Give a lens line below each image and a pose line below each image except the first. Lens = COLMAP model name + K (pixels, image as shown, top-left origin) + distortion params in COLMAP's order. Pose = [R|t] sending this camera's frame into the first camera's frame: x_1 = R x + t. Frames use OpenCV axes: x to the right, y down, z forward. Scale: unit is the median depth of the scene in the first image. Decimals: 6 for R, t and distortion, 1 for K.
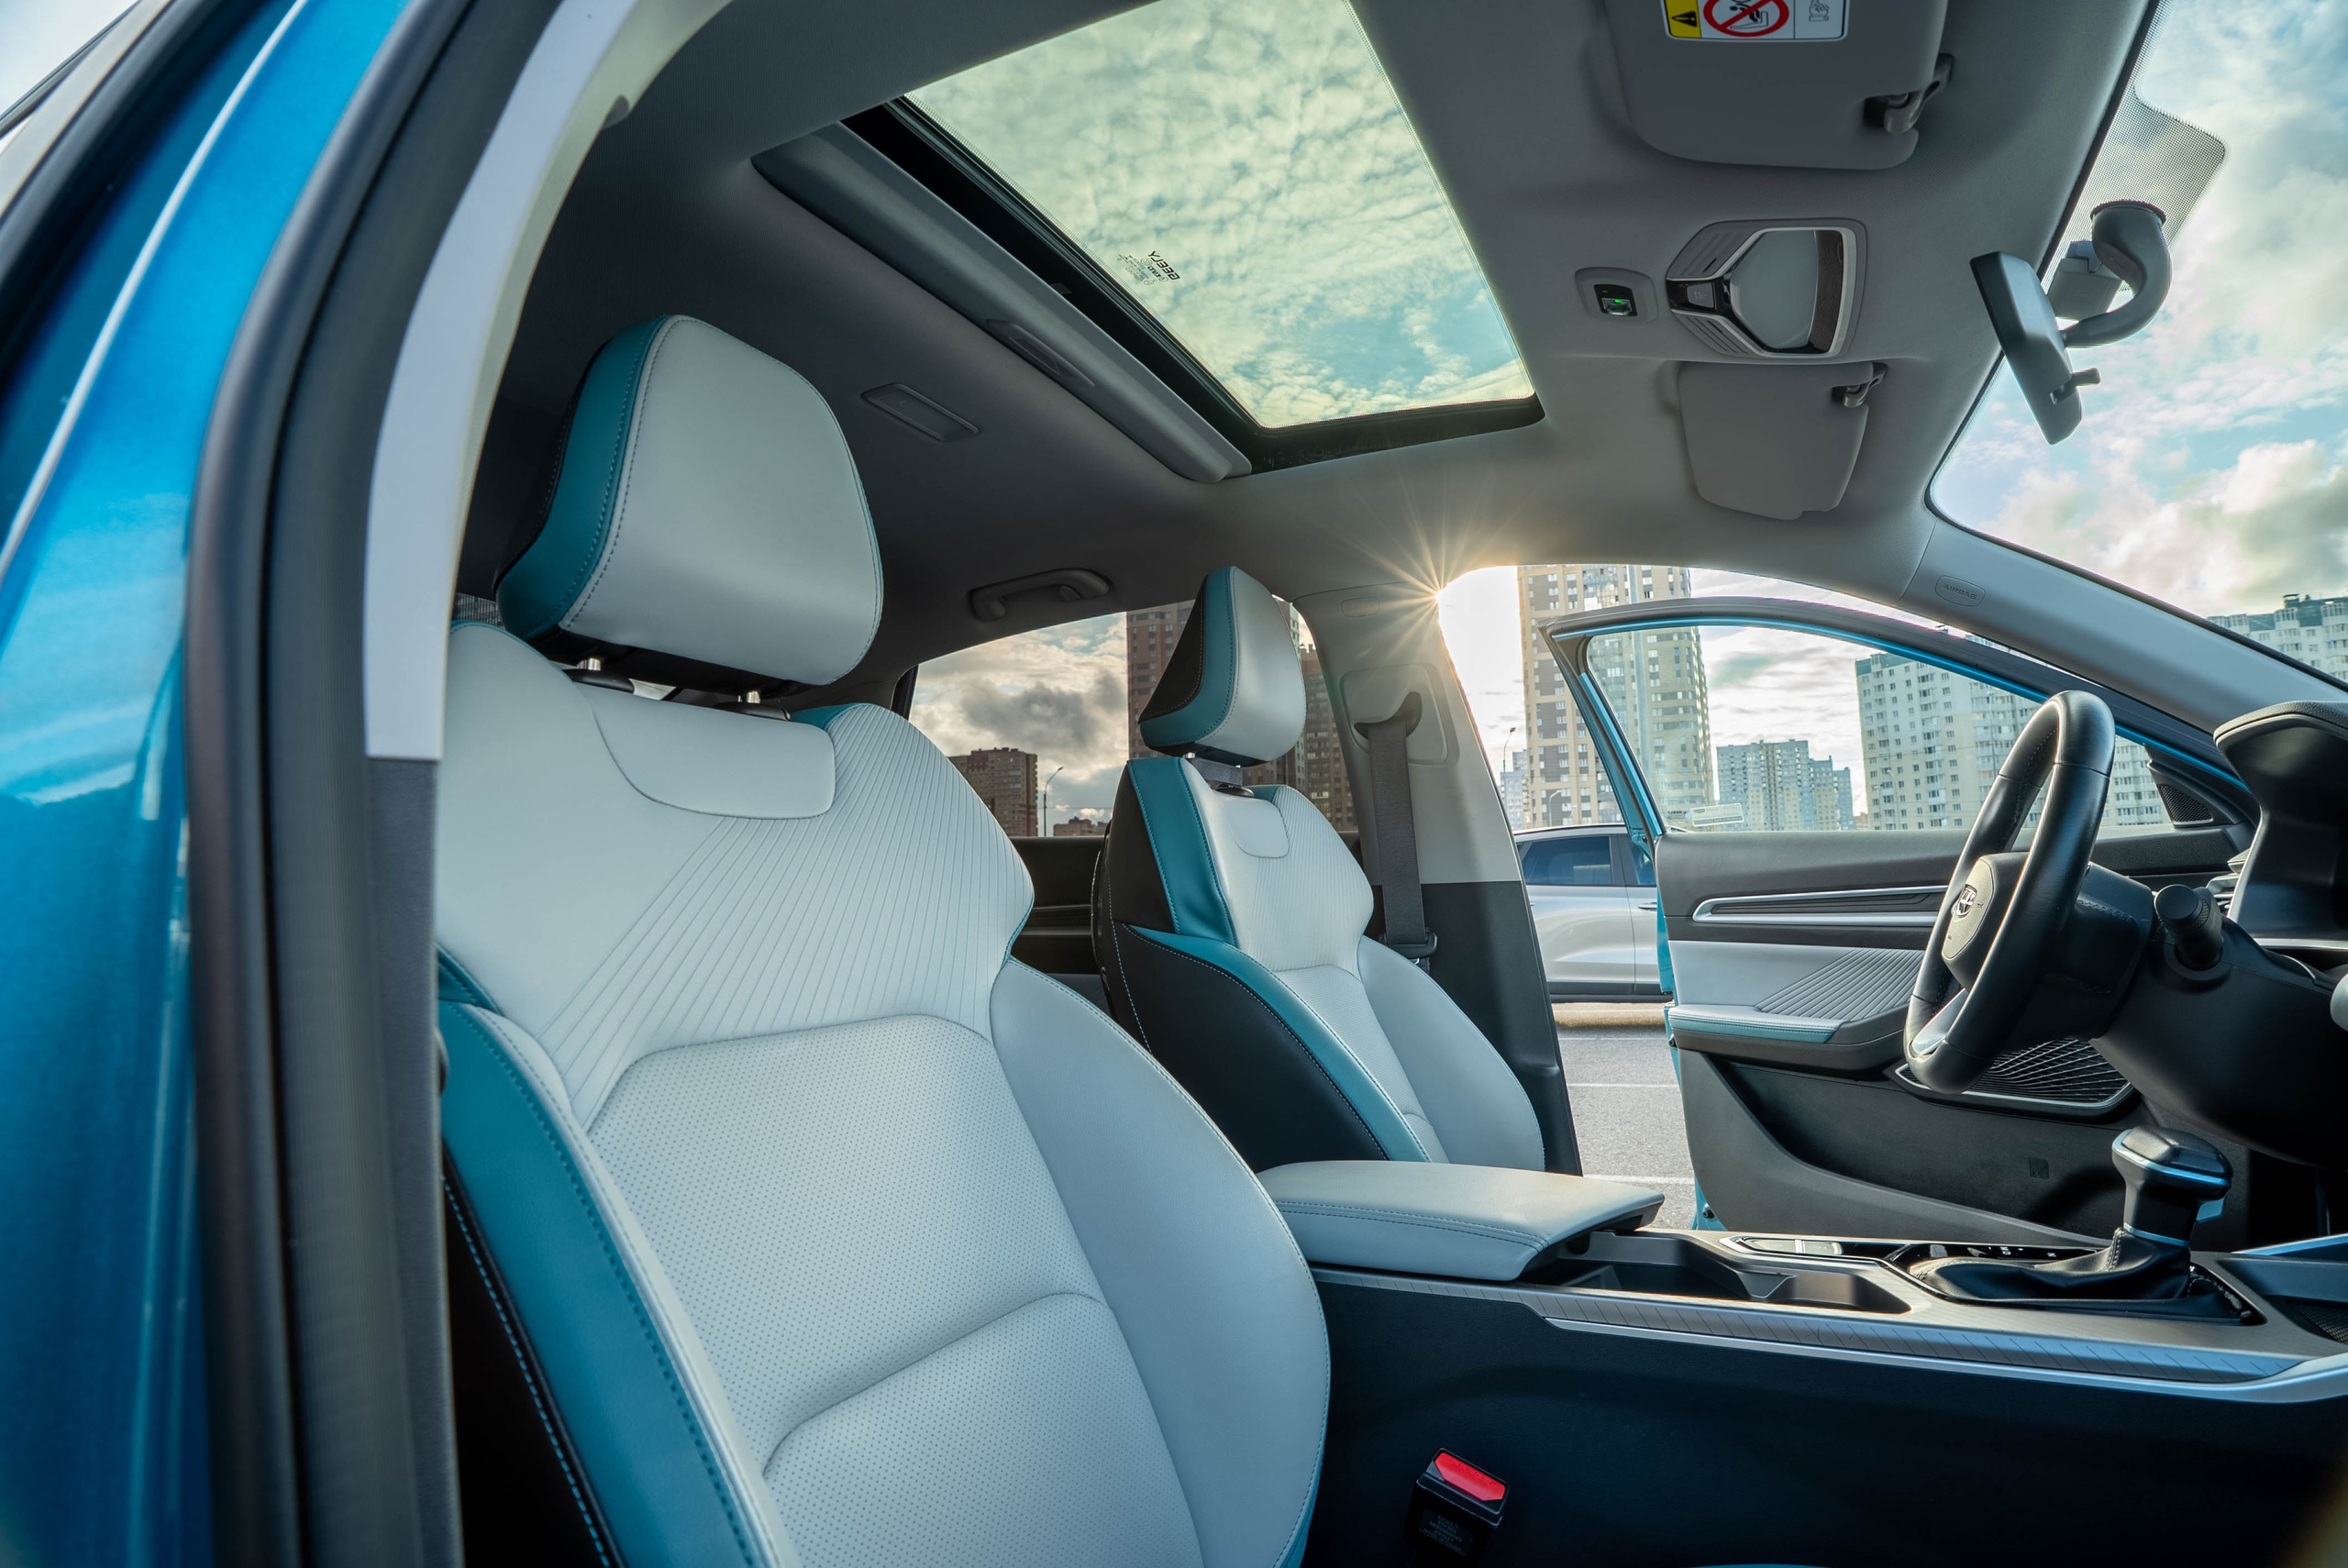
lens RADIAL K [[1245.8, 0, 1174.0], [0, 1245.8, 784.0], [0, 0, 1]] dist [-0.124995, 0.037470]
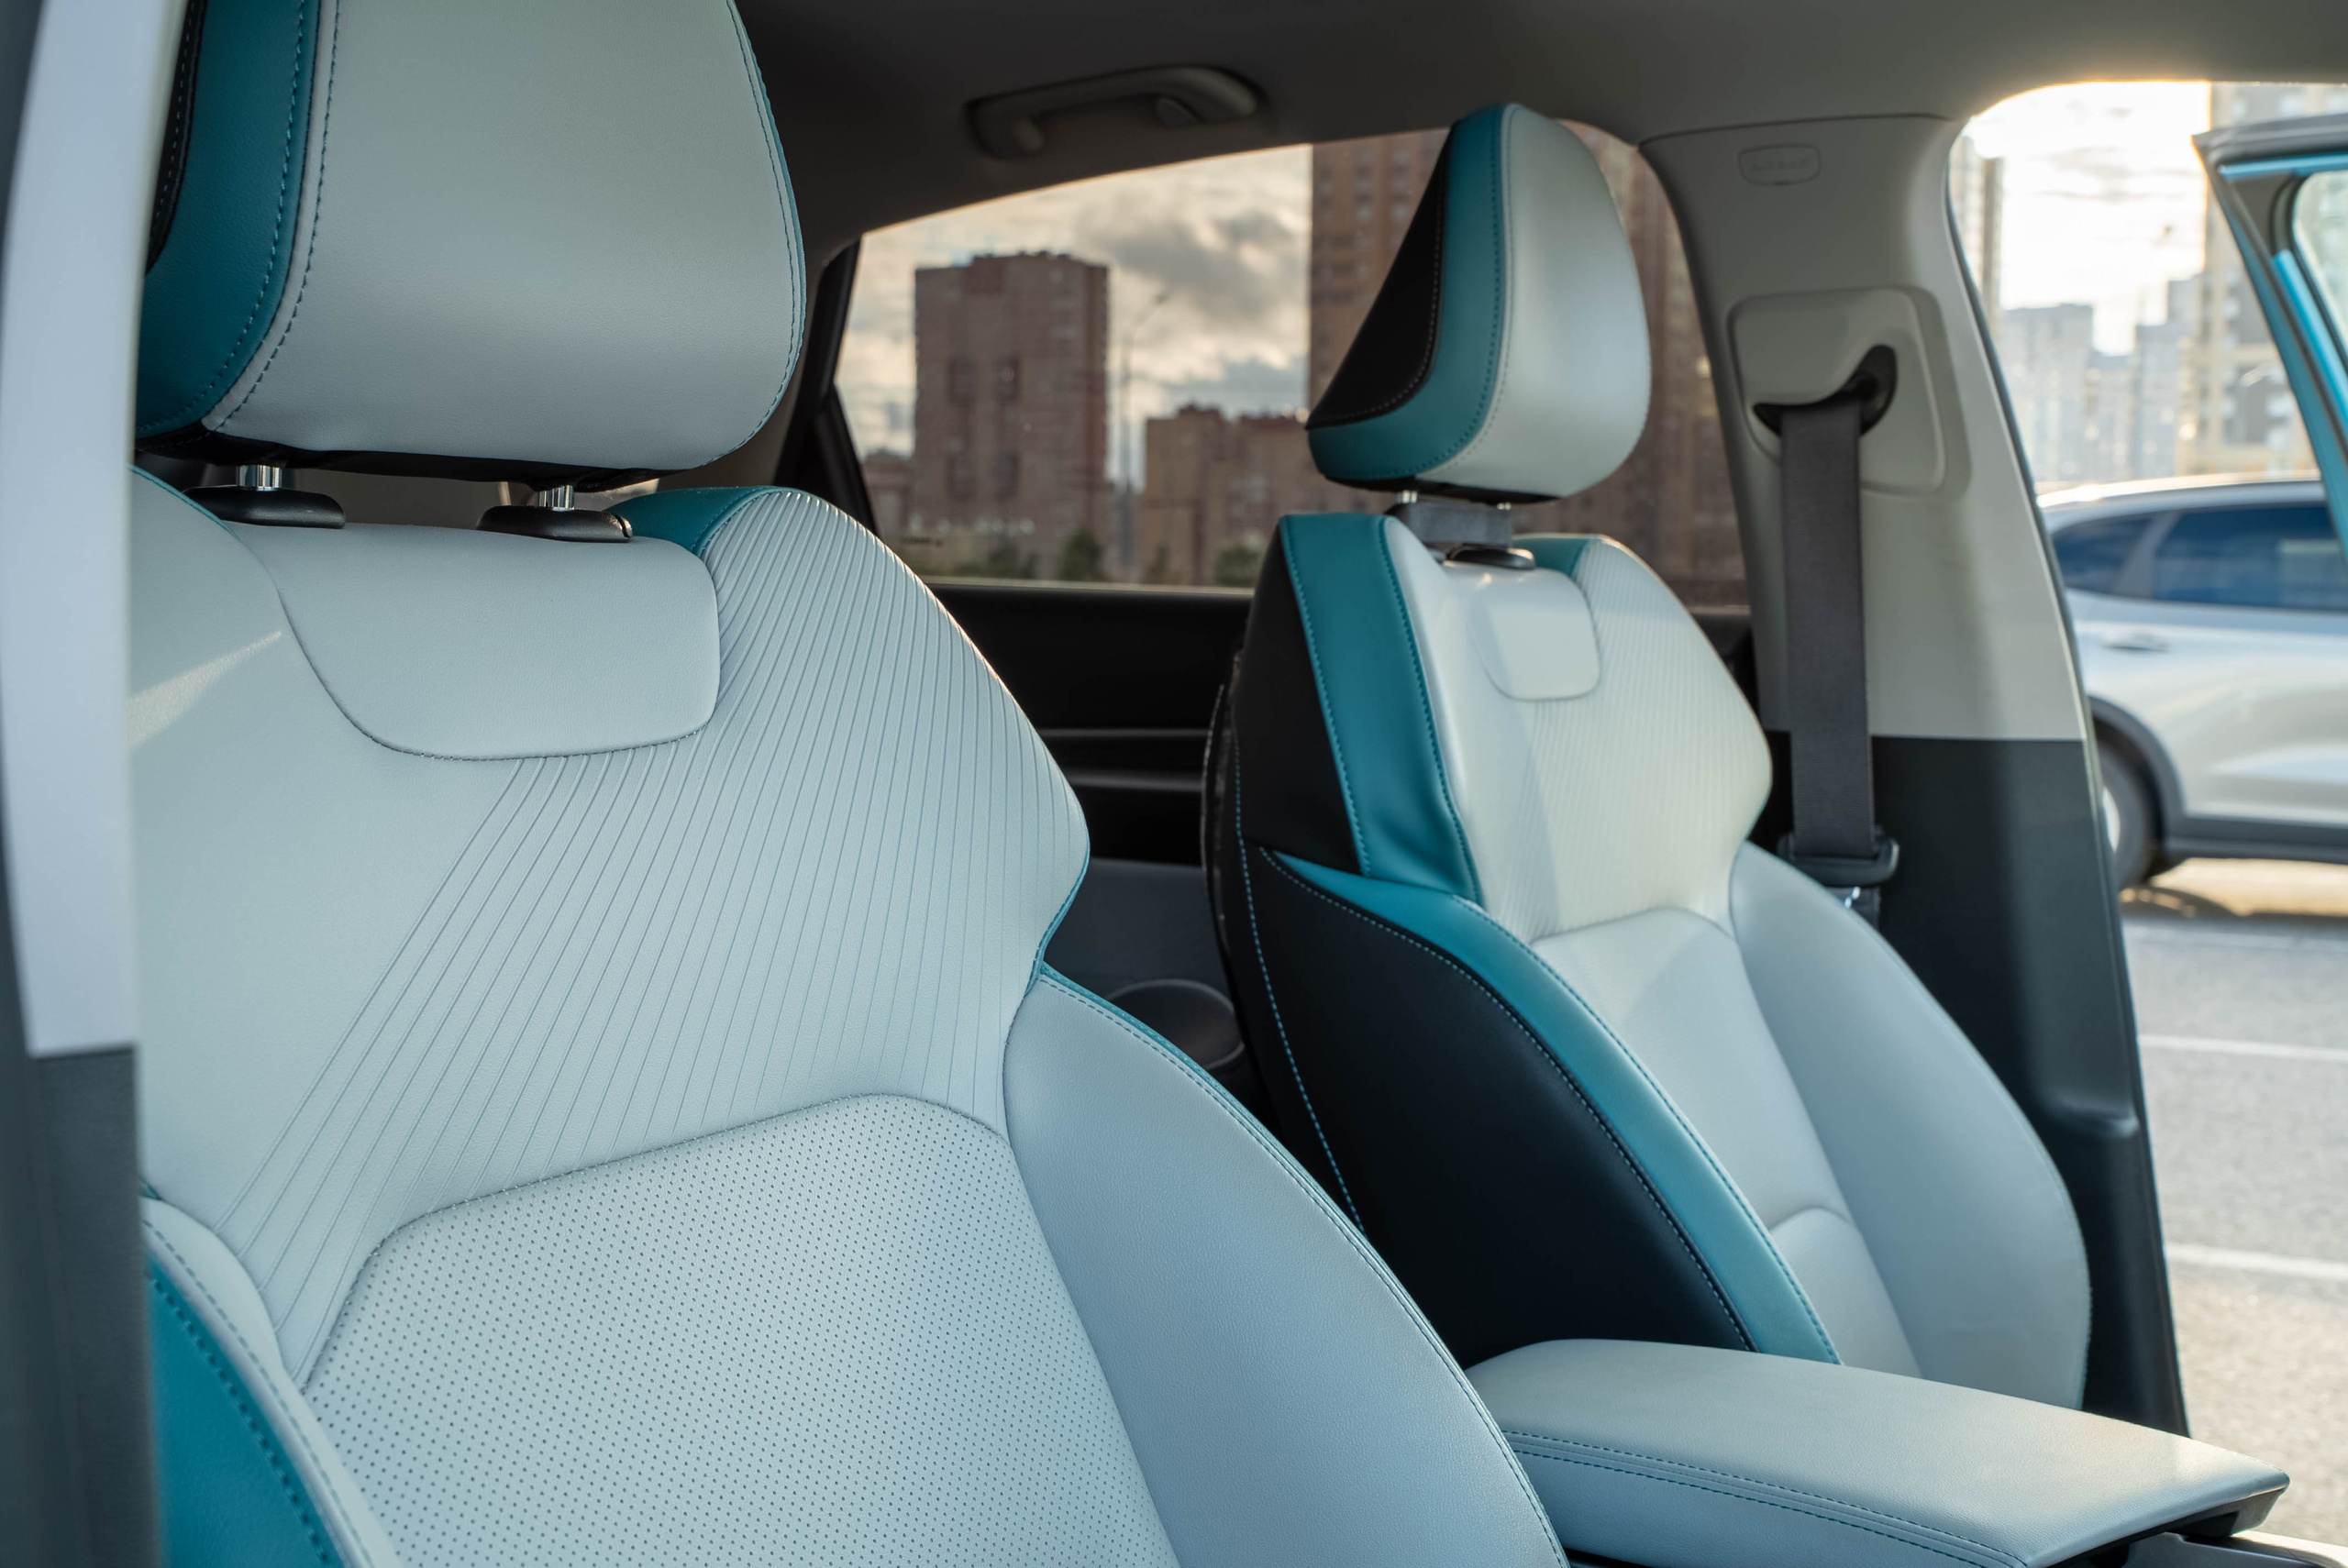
lens RADIAL K [[2626.9, 0, 1174.0], [0, 2626.9, 784.0], [0, 0, 1]] dist [0.014079, 0.038946]
pose [[0.996183, 0.033291, -0.080694, 0.015057], [-0.019315, 0.985570, 0.168161, -0.142002], [0.085128, -0.165960, 0.982451, -0.109880]]
